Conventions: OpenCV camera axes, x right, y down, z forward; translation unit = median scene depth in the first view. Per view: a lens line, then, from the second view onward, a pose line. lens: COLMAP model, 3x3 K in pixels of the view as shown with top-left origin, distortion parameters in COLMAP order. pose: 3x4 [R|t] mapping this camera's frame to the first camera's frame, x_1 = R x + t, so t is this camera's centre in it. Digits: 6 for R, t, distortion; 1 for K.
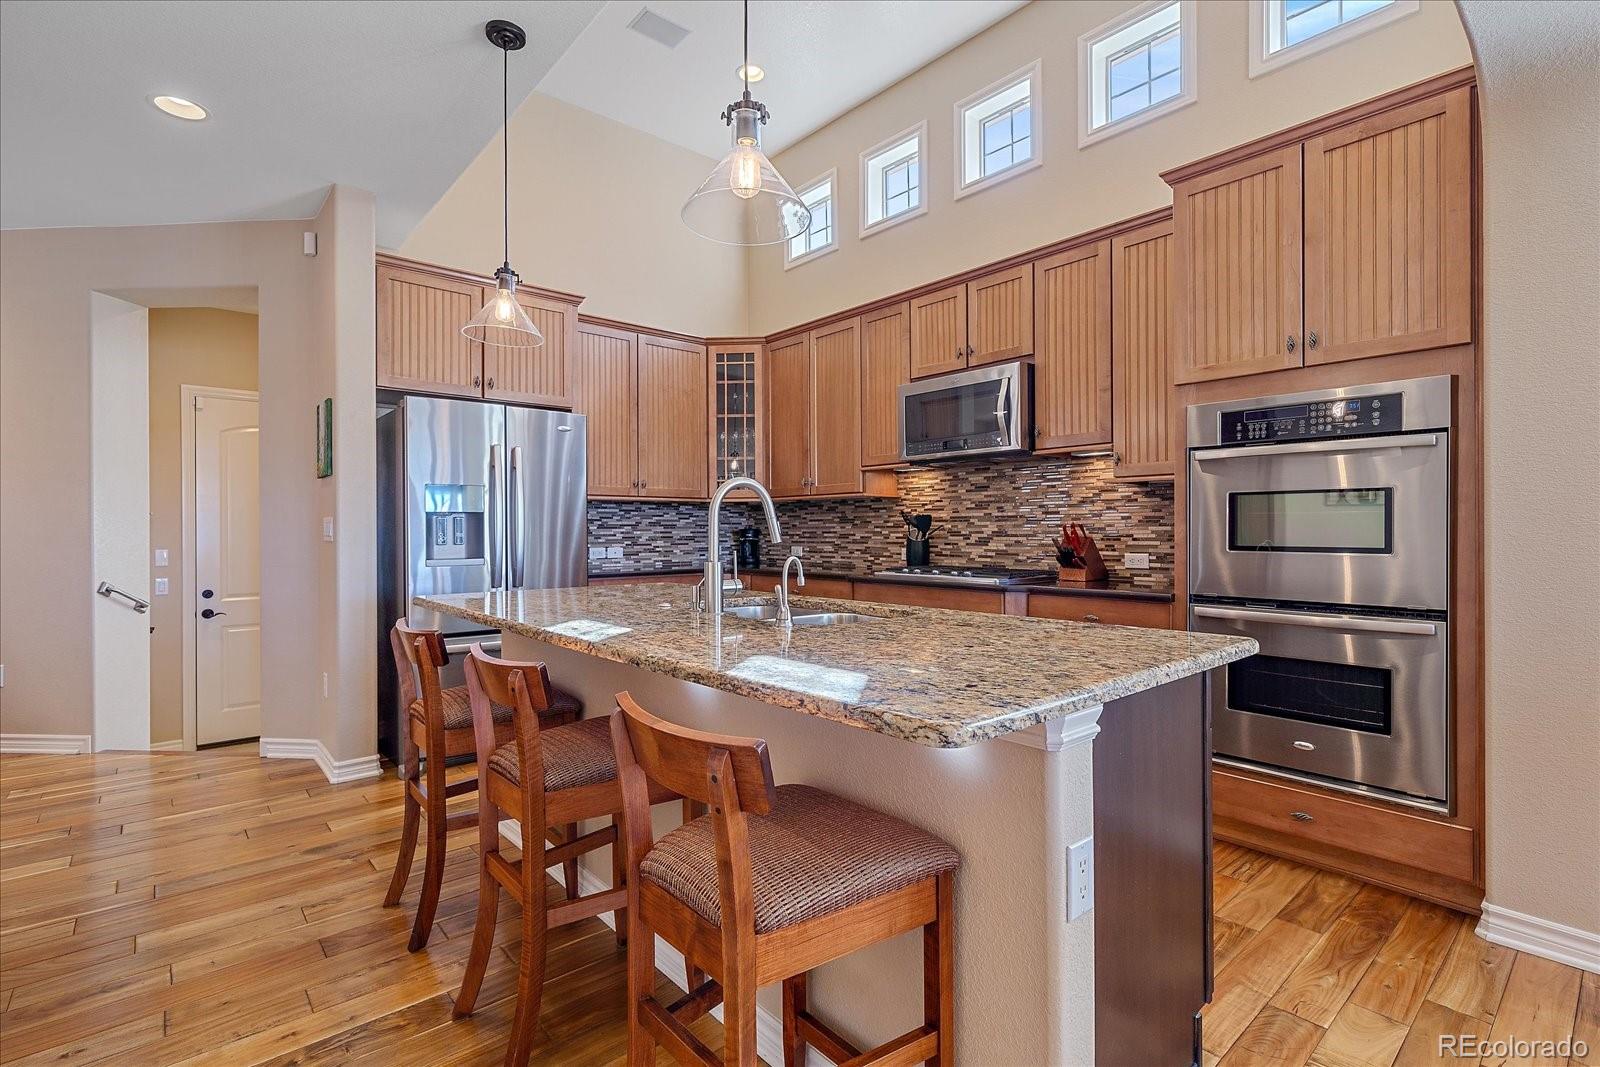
lens RADIAL K [[741.6, 0, 800.8], [0, 741.6, 528.1], [0, 0, 1]] dist [0.000206, 0.000234]
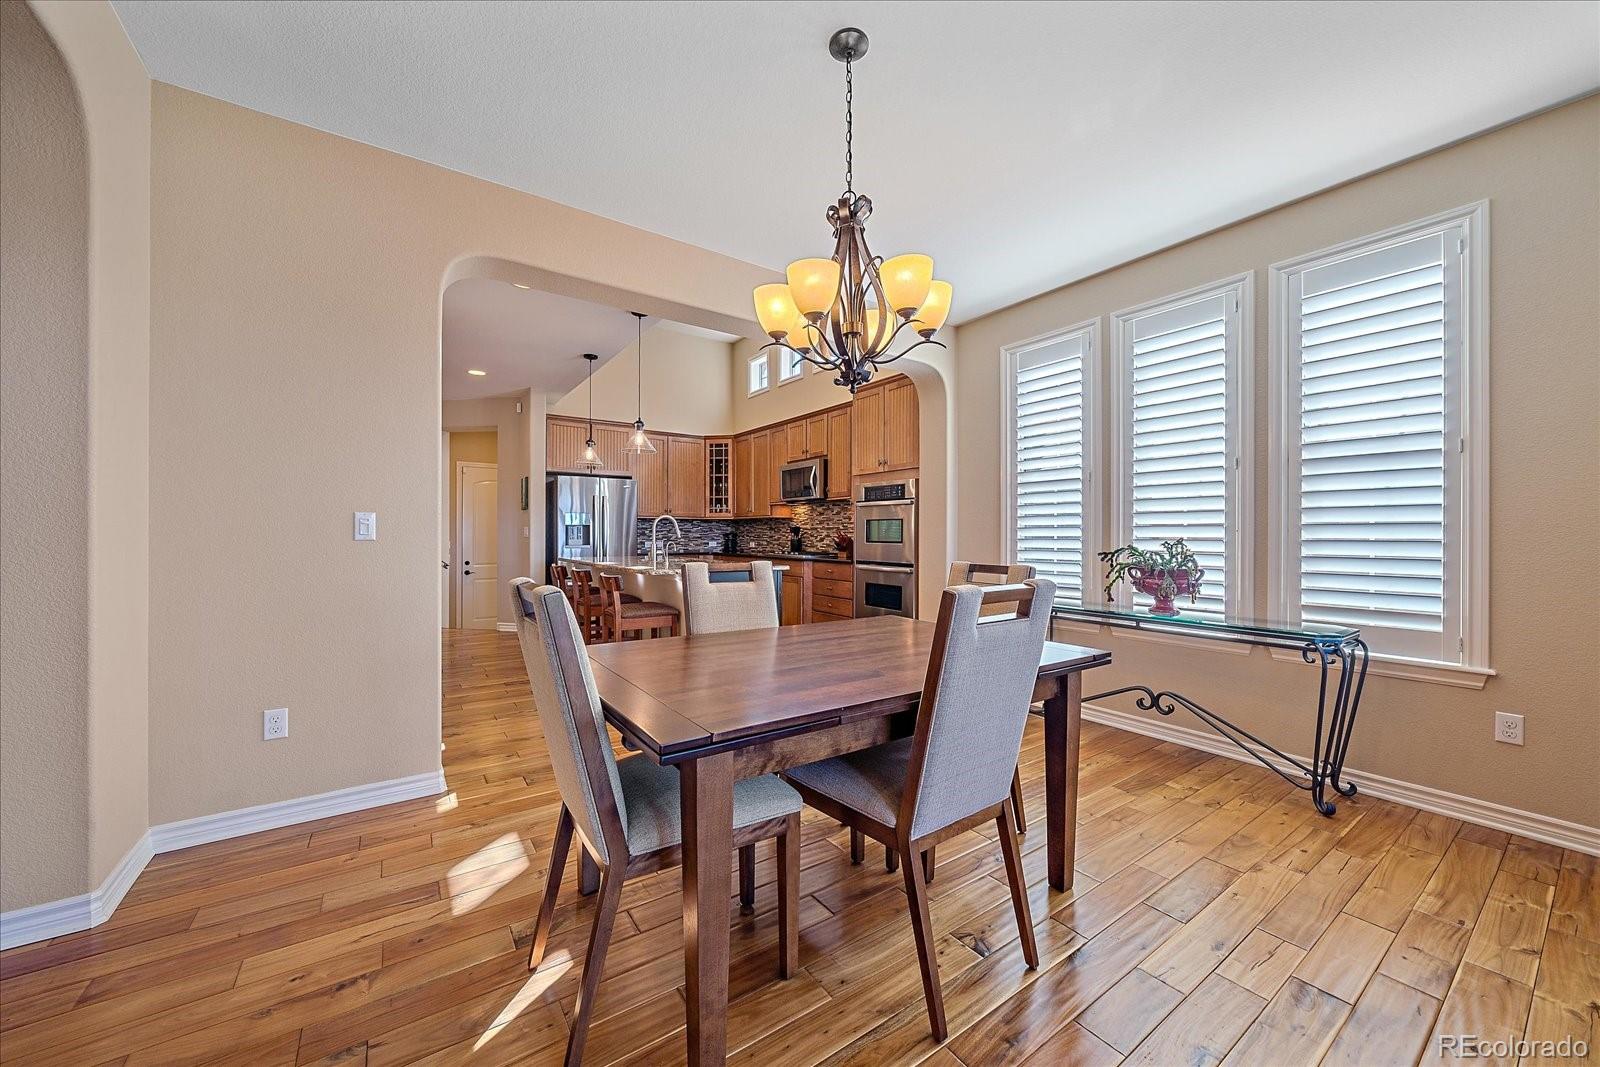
lens RADIAL K [[584.8, 0, 796.7], [0, 584.8, 532.5], [0, 0, 1]] dist [0.000398, 0.000009]
pose [[0.994085, 0.005515, -0.108466, 0.330648], [-0.005598, 0.999984, -0.000463, -0.000988], [0.108461, 0.001068, 0.994100, -0.596796]]
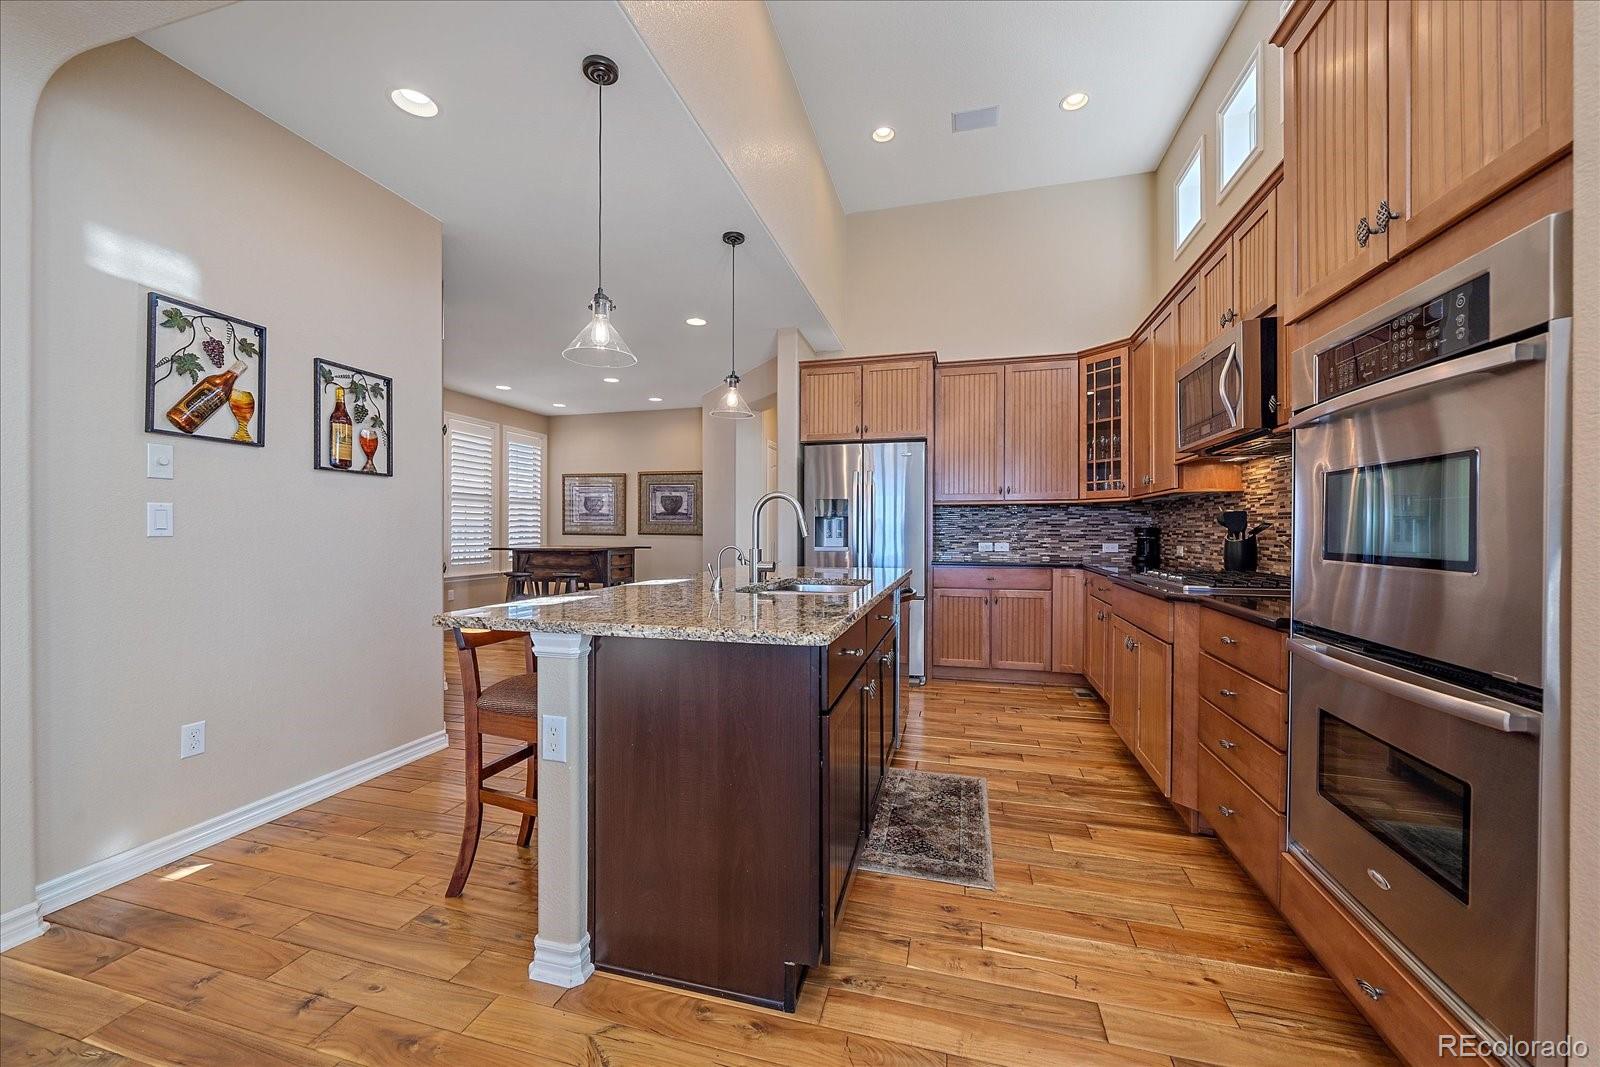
lens RADIAL K [[617.5, 0, 795.2], [0, 617.5, 530.6], [0, 0, 1]] dist [-0.000754, -0.000207]
pose [[0.556641, 0.004721, -0.830740, 0.459744], [-0.001067, 0.999987, 0.004968, 0.001443], [0.830752, -0.001879, 0.556639, 0.173052]]
